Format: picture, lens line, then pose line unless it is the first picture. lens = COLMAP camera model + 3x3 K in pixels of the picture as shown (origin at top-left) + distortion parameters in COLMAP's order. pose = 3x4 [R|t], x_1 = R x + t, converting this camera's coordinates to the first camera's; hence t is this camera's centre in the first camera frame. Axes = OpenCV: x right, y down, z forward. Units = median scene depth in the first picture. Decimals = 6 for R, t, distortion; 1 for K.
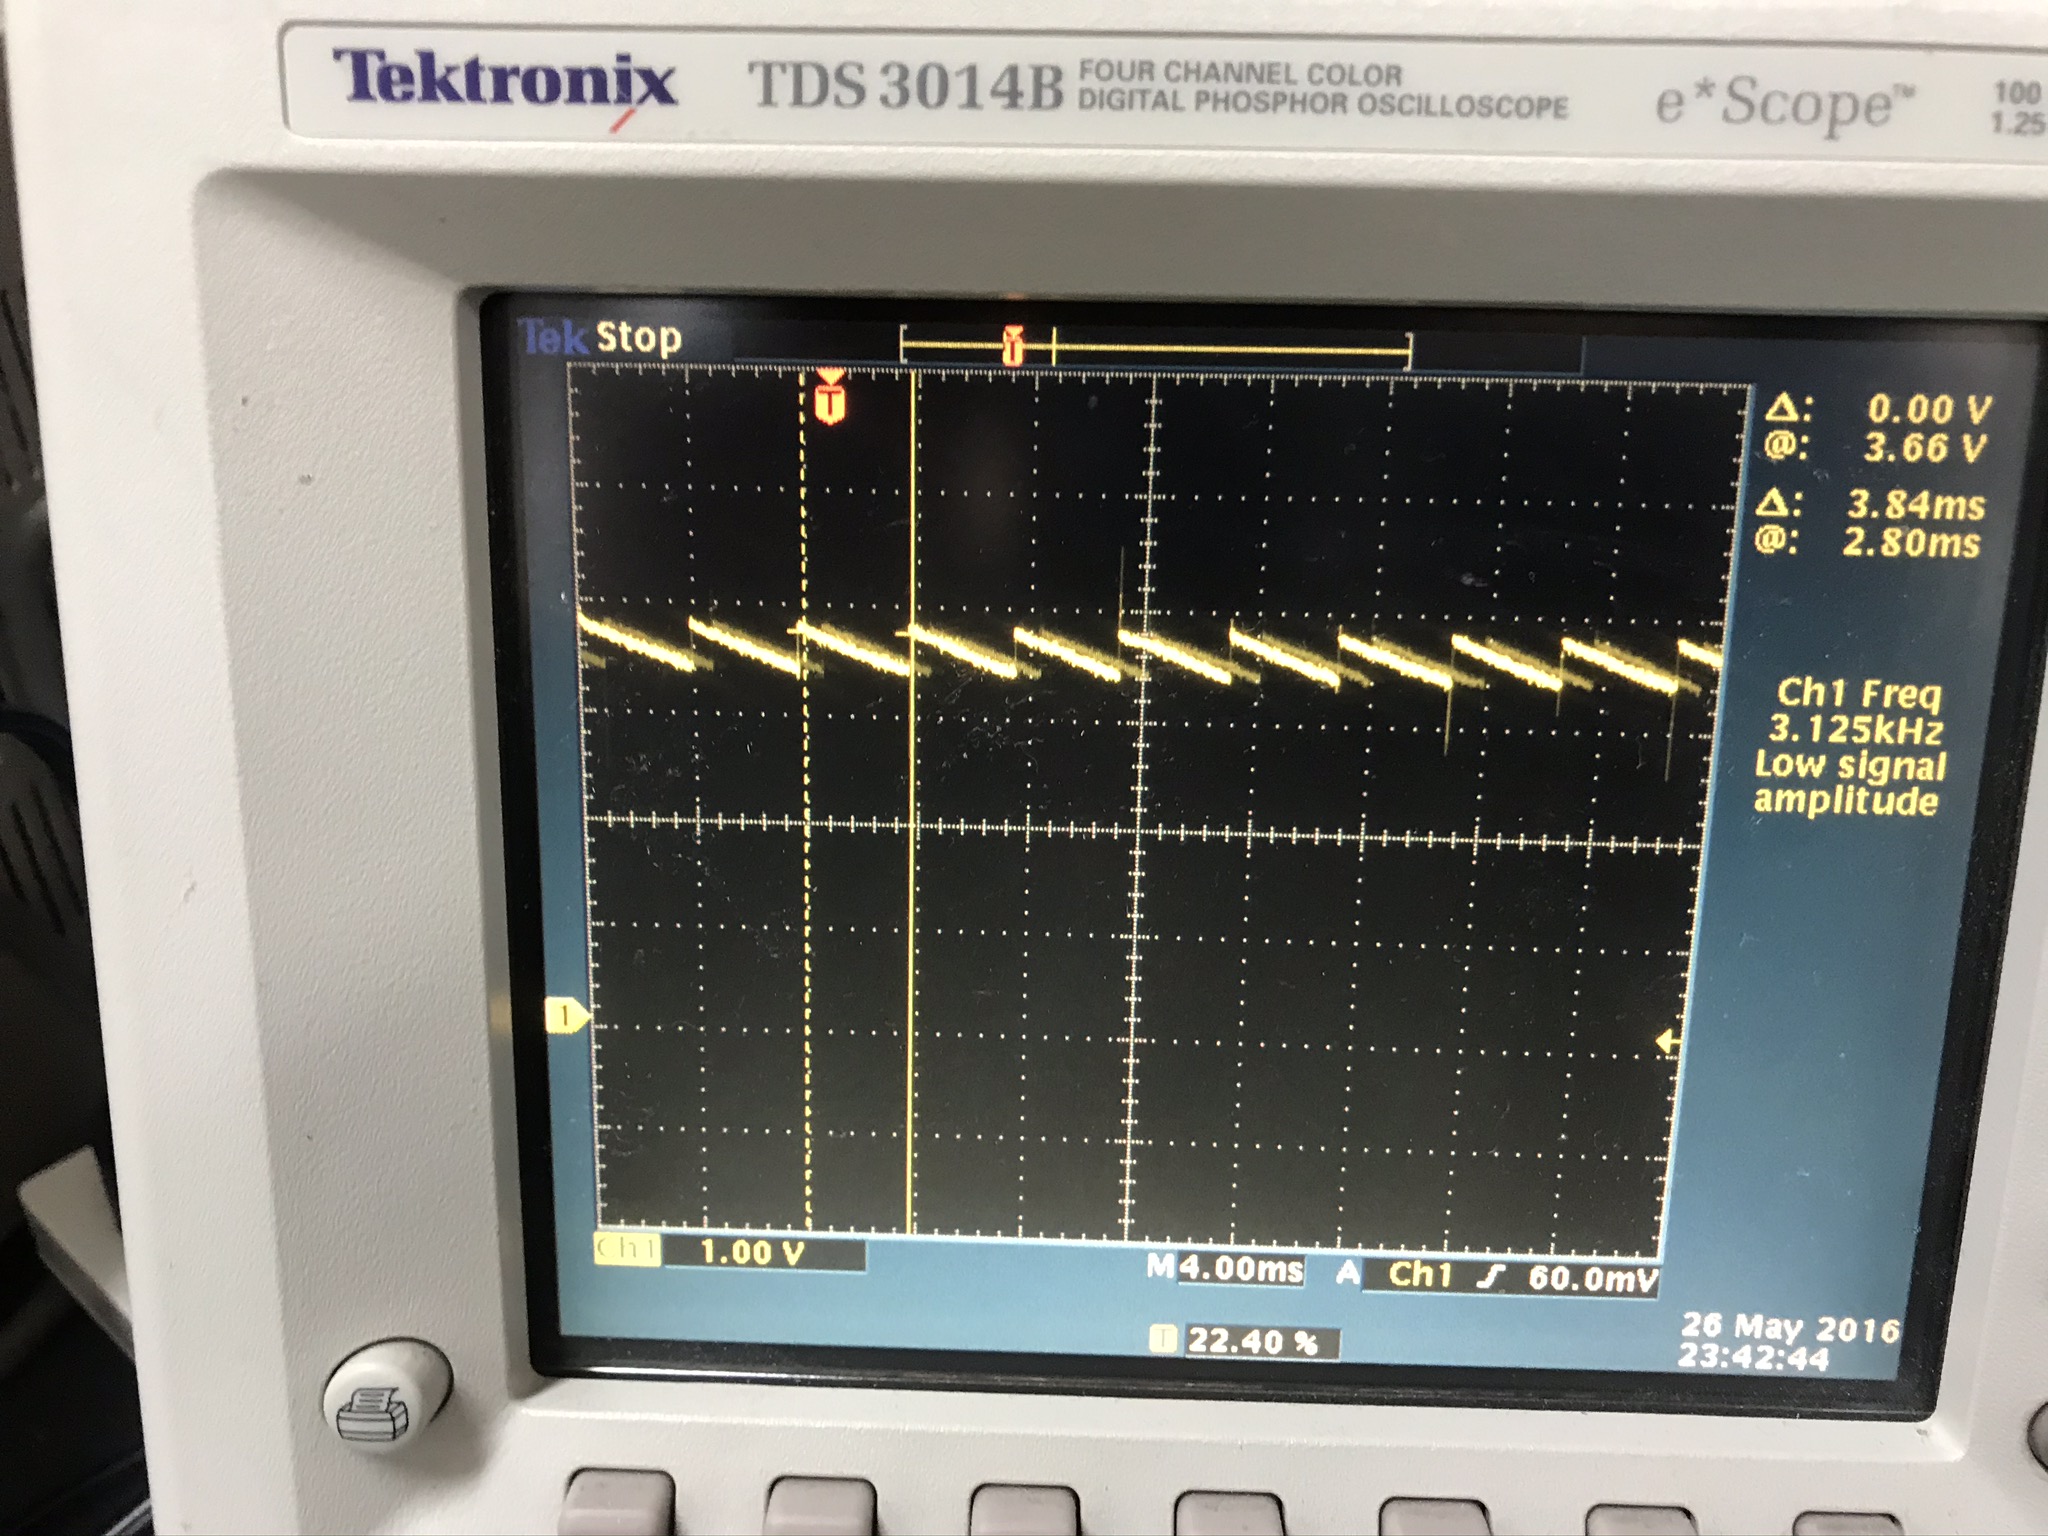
lens RADIAL K [[1673.1, 0, 1024.0], [0, 1673.1, 768.0], [0, 0, 1]] dist [0.005788, 0.005772]
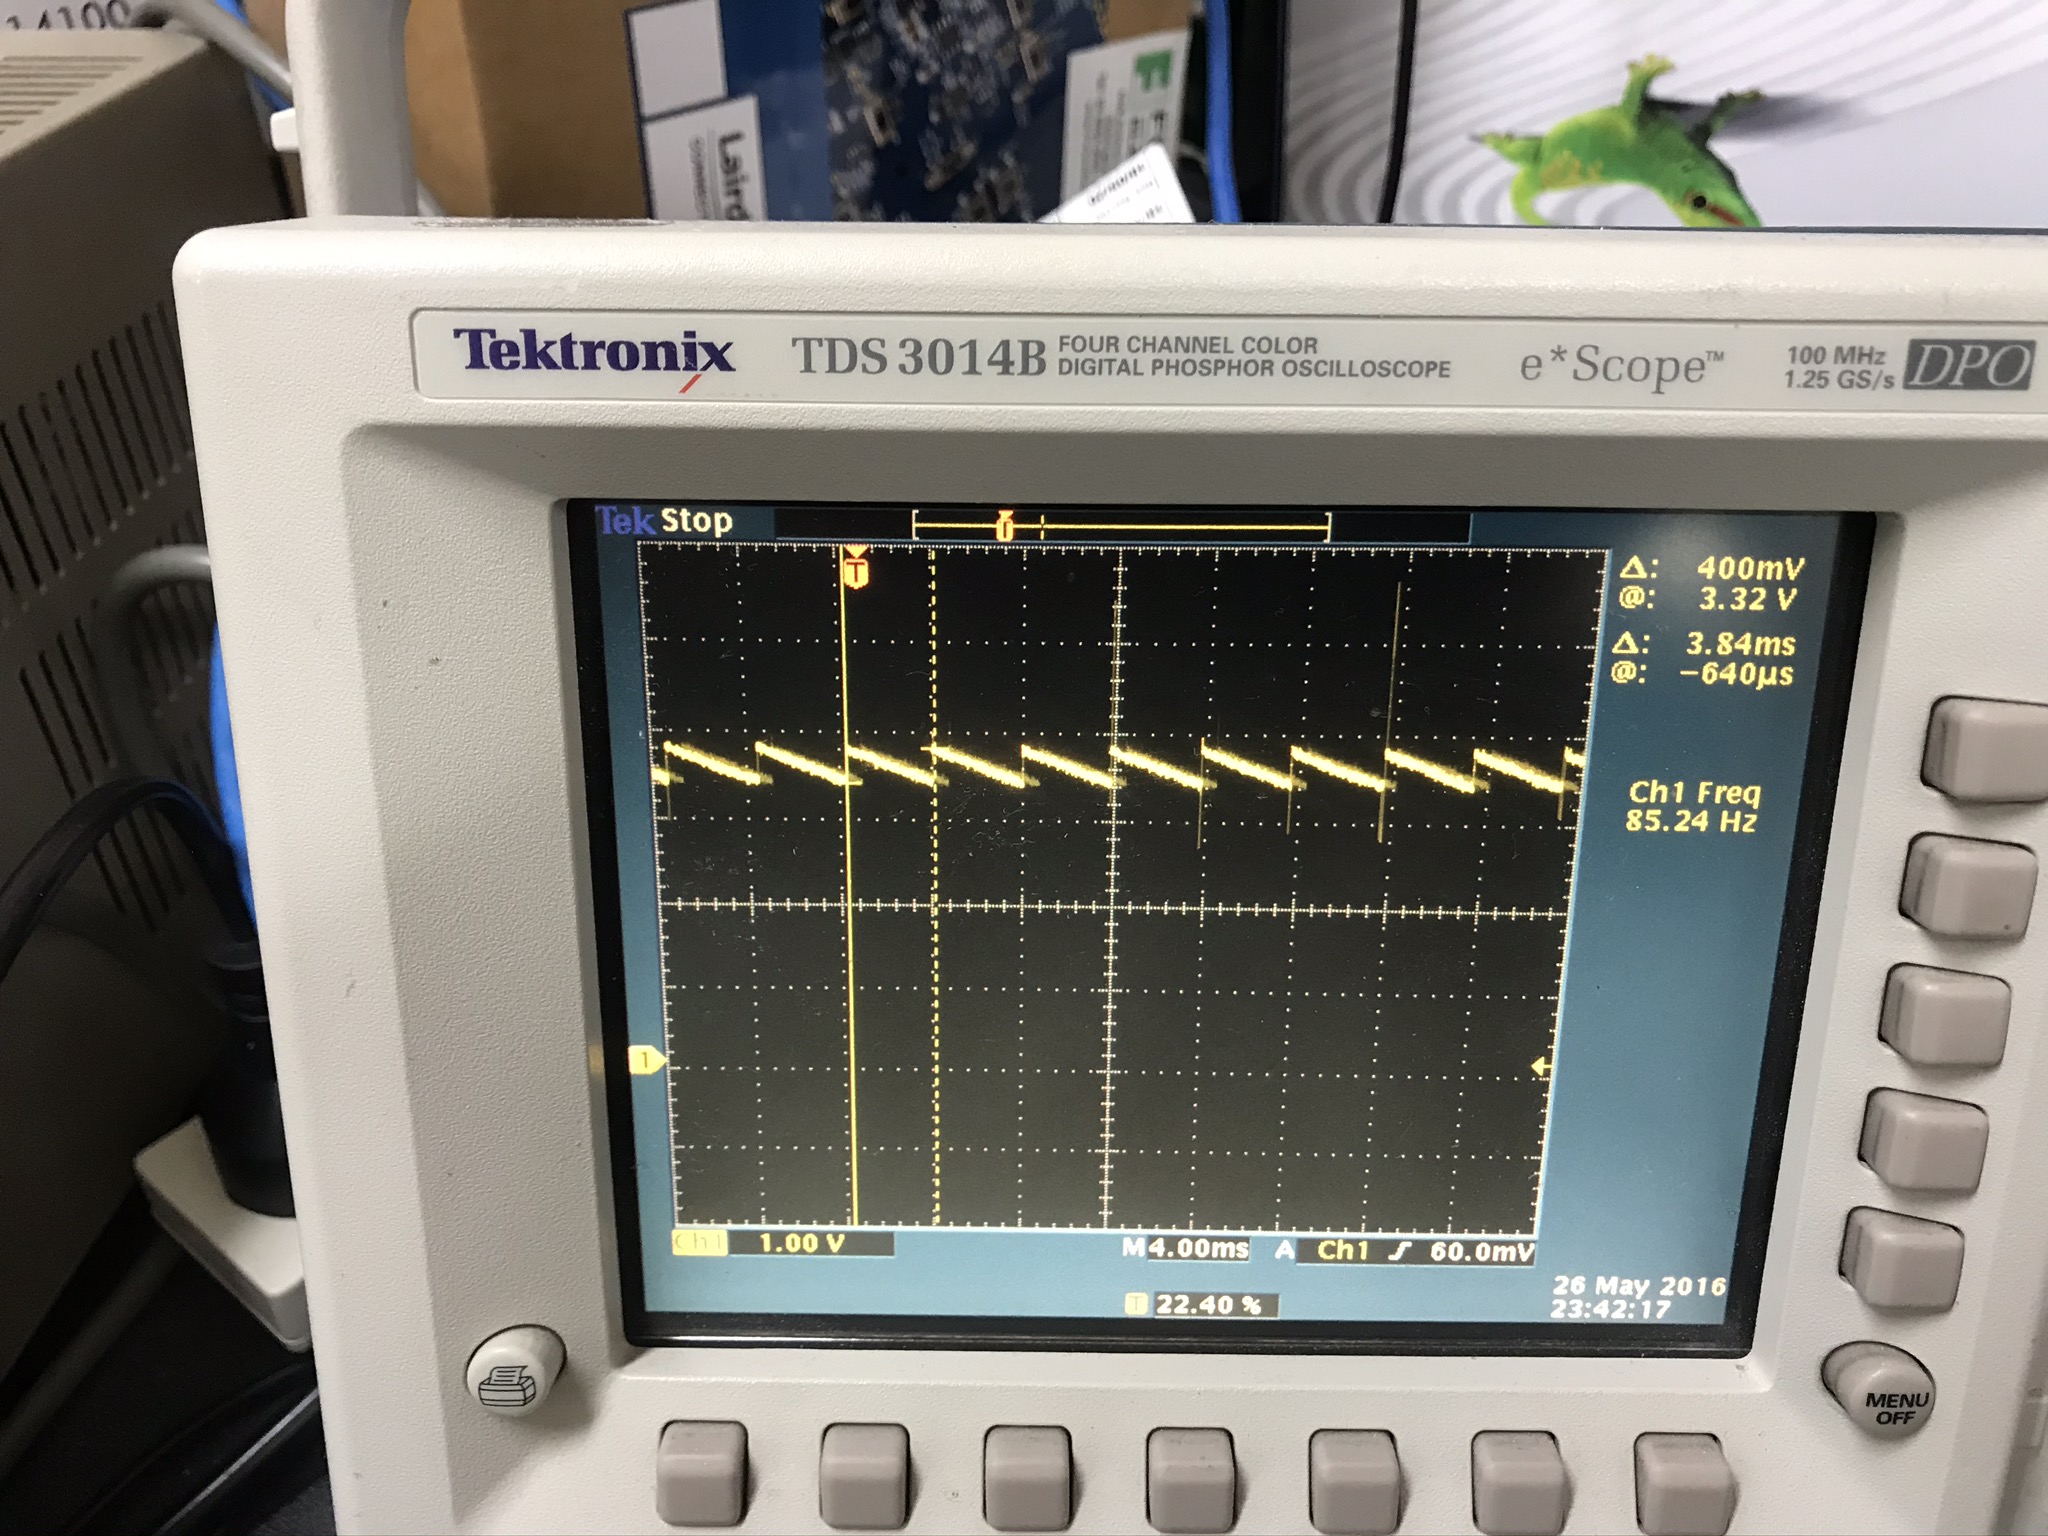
lens RADIAL K [[1634.6, 0, 1024.0], [0, 1634.6, 768.0], [0, 0, 1]] dist [0.075910, -0.182328]
pose [[0.999758, -0.015505, 0.015579, -0.013751], [0.014301, 0.997109, 0.074620, -0.159673], [-0.016691, -0.074379, 0.997090, -0.197595]]
